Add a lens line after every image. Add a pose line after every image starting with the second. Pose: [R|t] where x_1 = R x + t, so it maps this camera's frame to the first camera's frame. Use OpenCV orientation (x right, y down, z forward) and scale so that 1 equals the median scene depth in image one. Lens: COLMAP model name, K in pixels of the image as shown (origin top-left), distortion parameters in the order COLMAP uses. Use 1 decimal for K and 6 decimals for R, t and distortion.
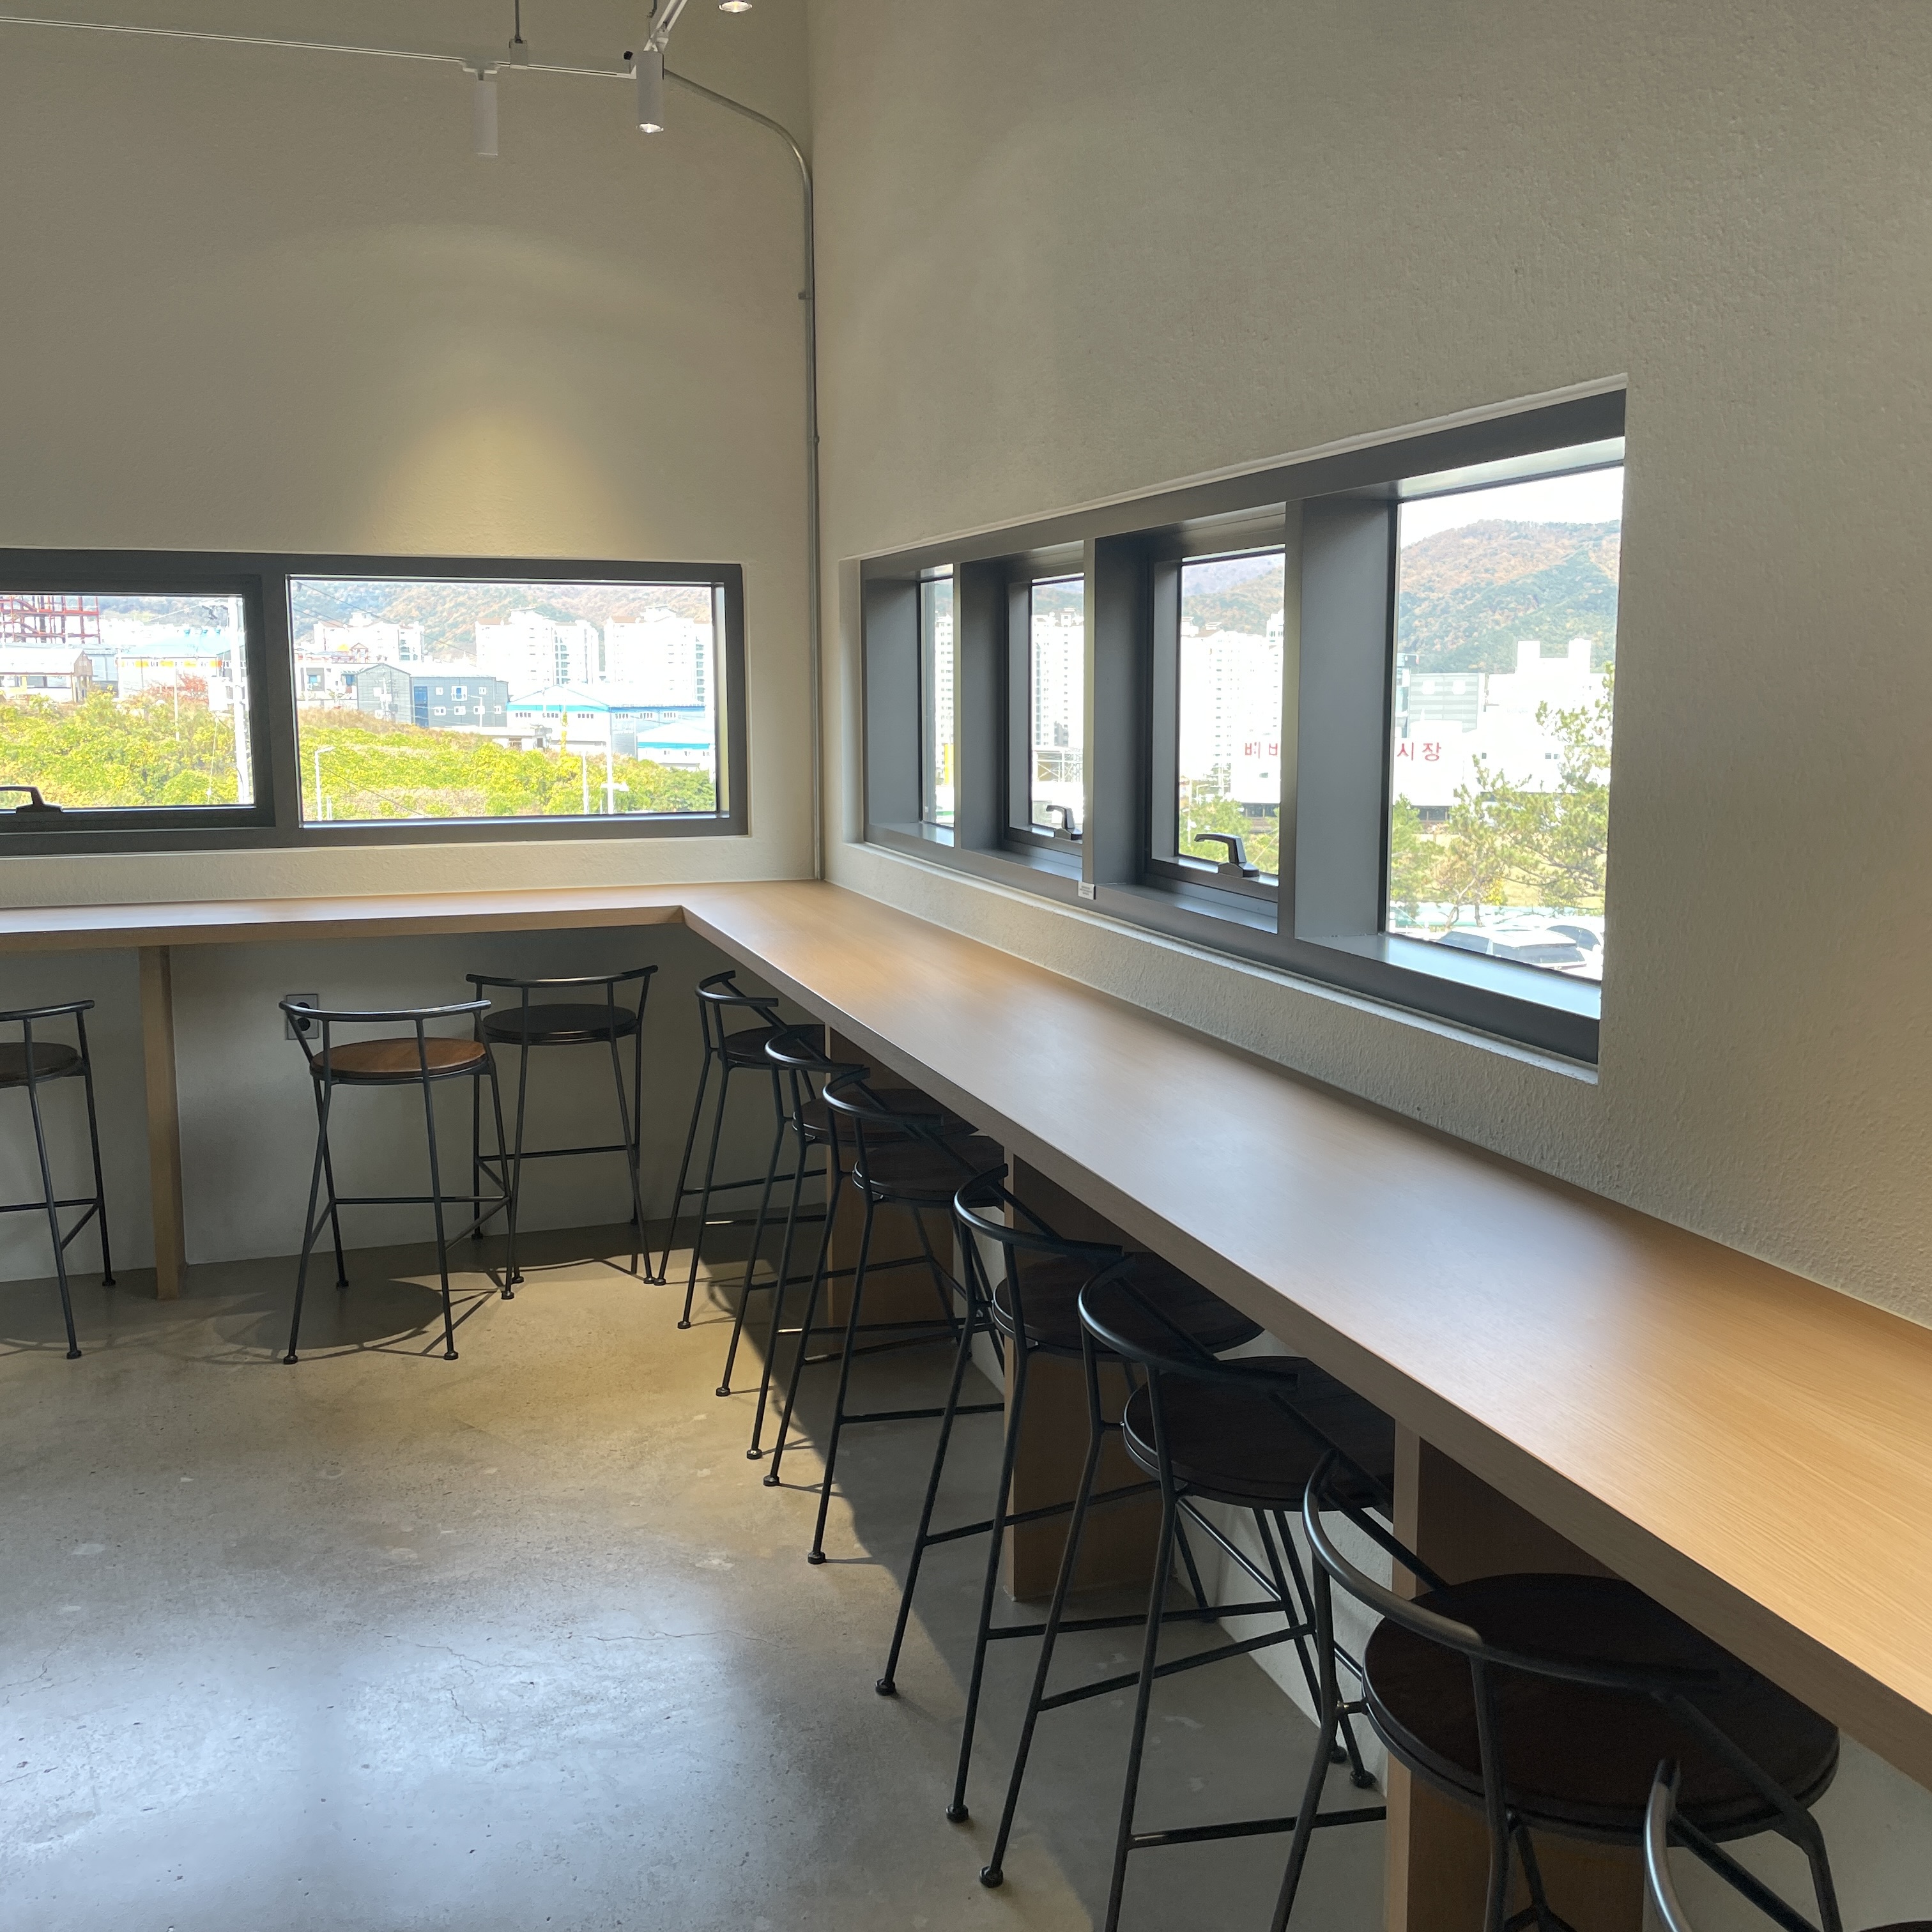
lens RADIAL K [[1955.2, 0, 973.7], [0, 1955.2, 951.7], [0, 0, 1]] dist [0.057613, 0.000000]
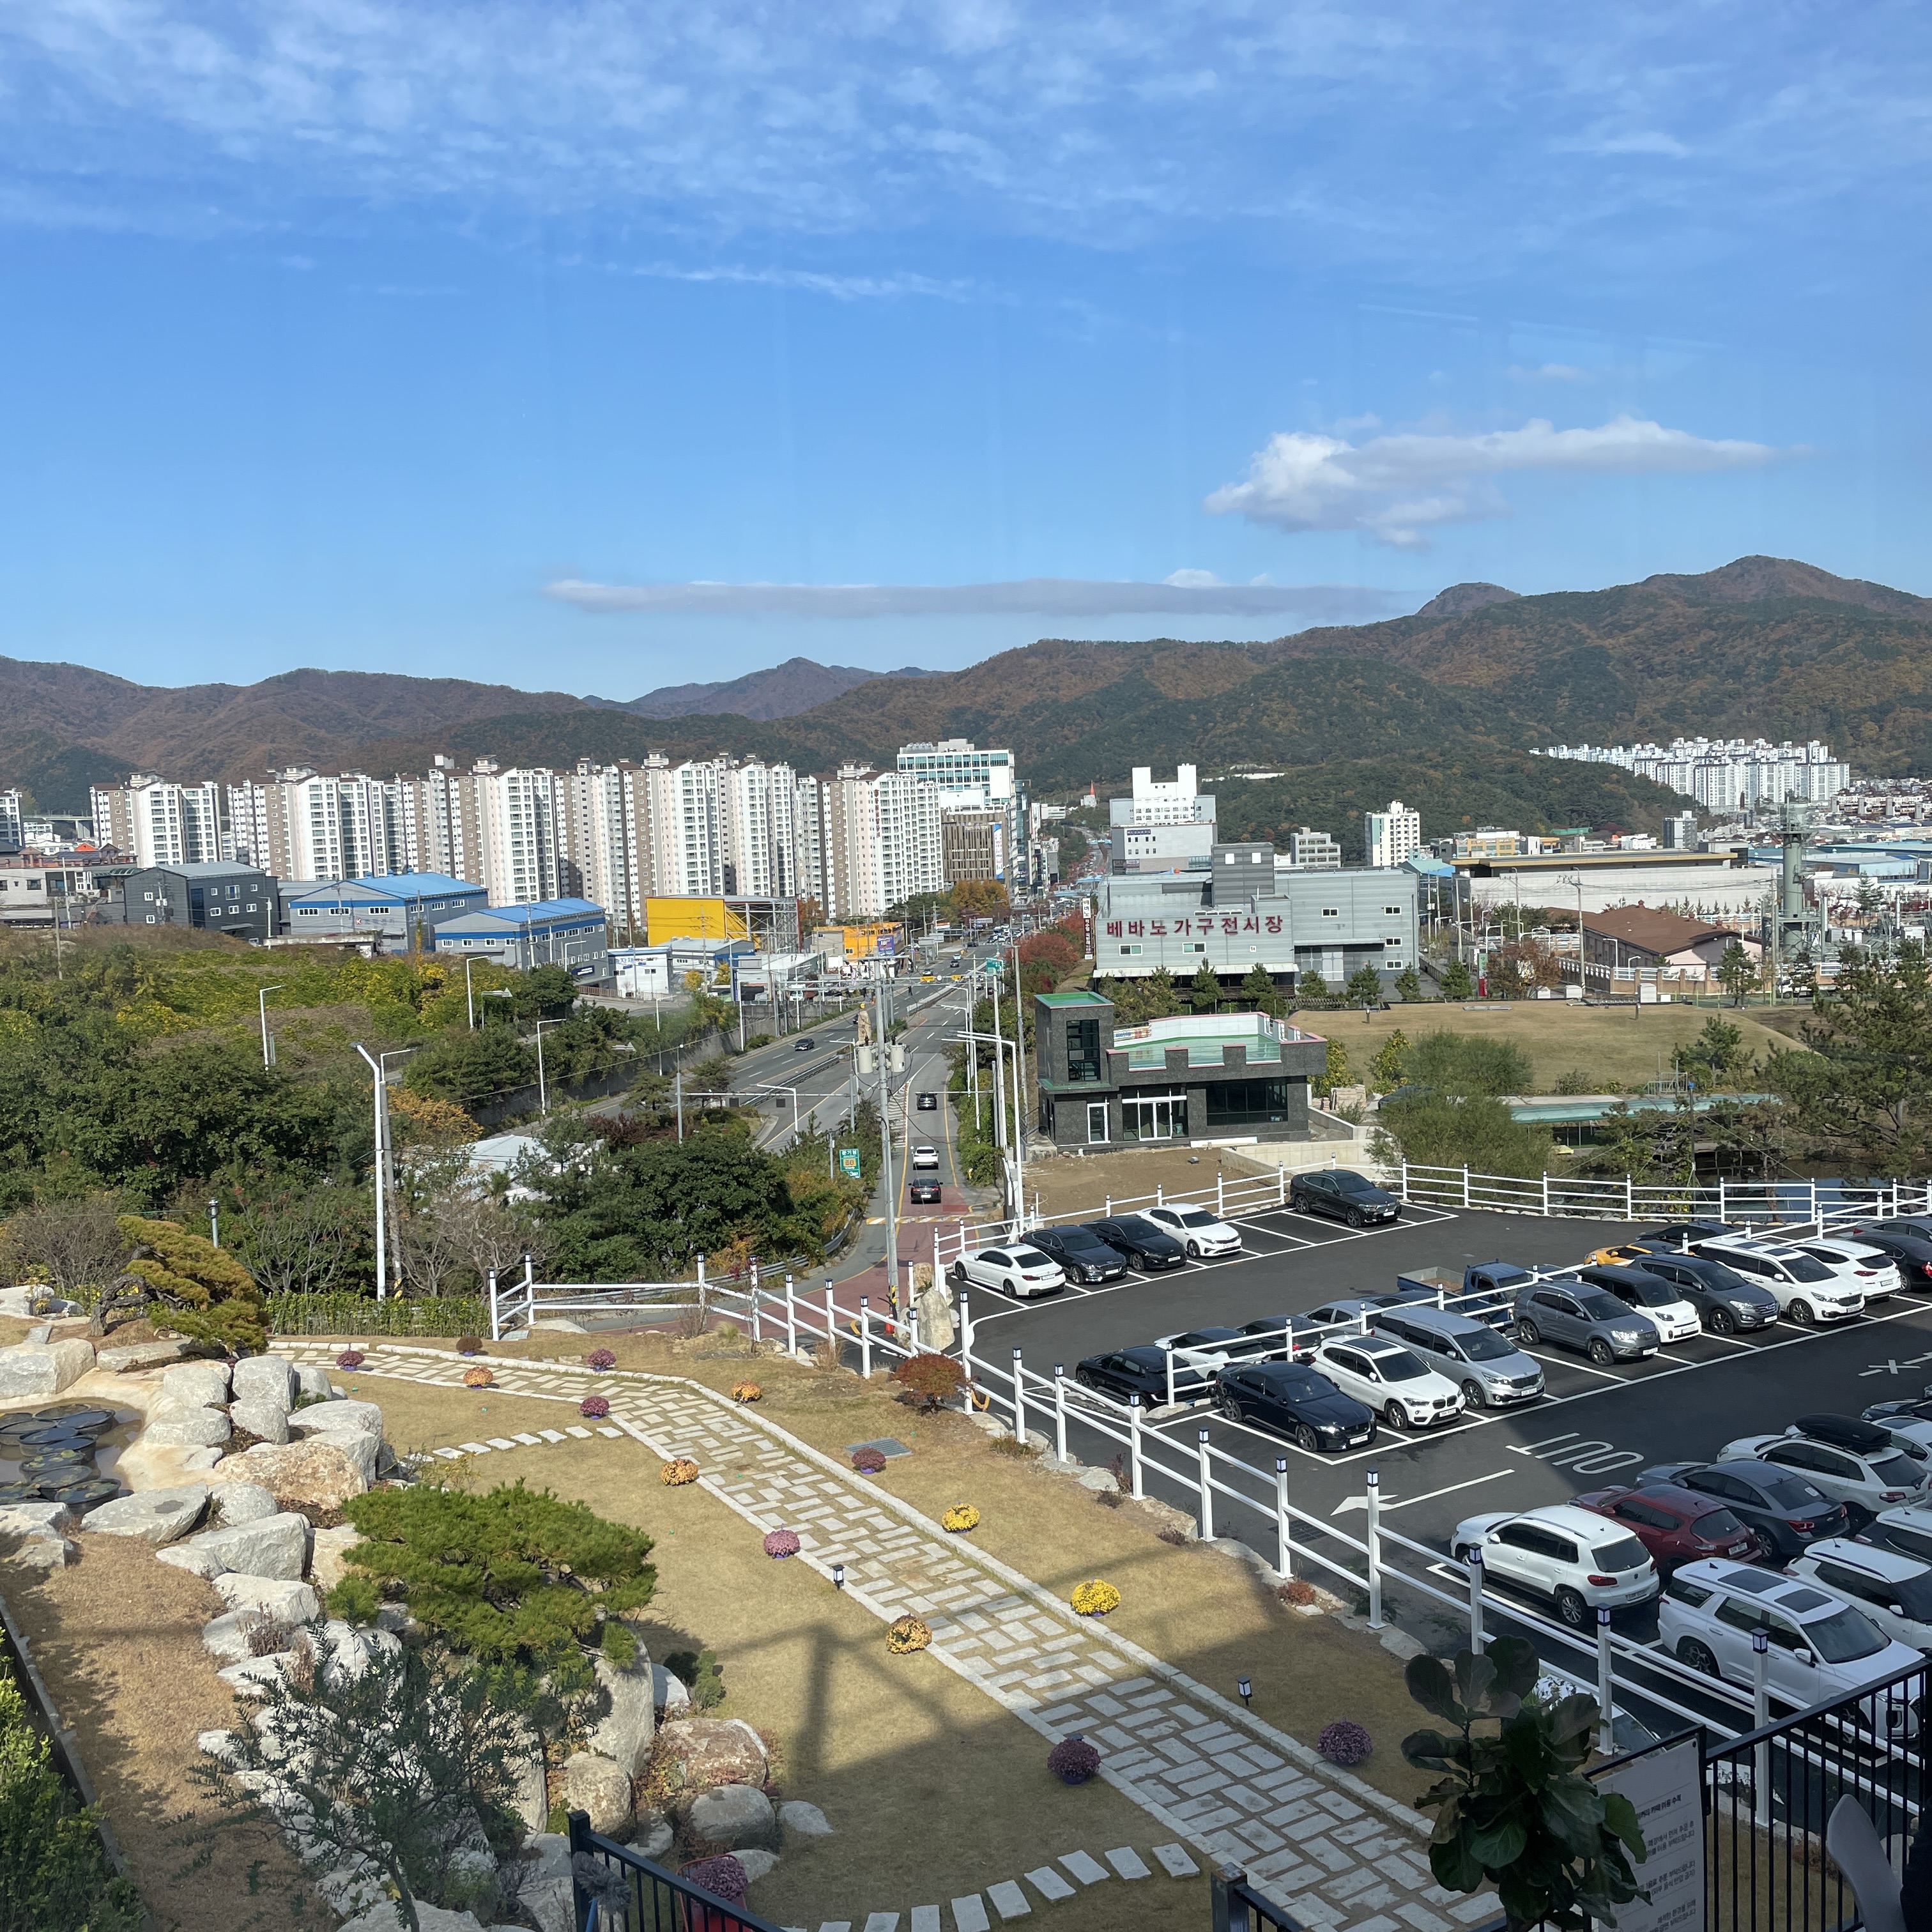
lens RADIAL K [[1955.2, 0, 977.2], [0, 1955.2, 948.3], [0, 0, 1]] dist [0.057613, 0.000000]
pose [[0.974005, -0.056624, 0.219335, -0.120080], [0.069619, 0.996219, -0.051974, -0.026950], [-0.215563, 0.065893, 0.974264, -0.043113]]
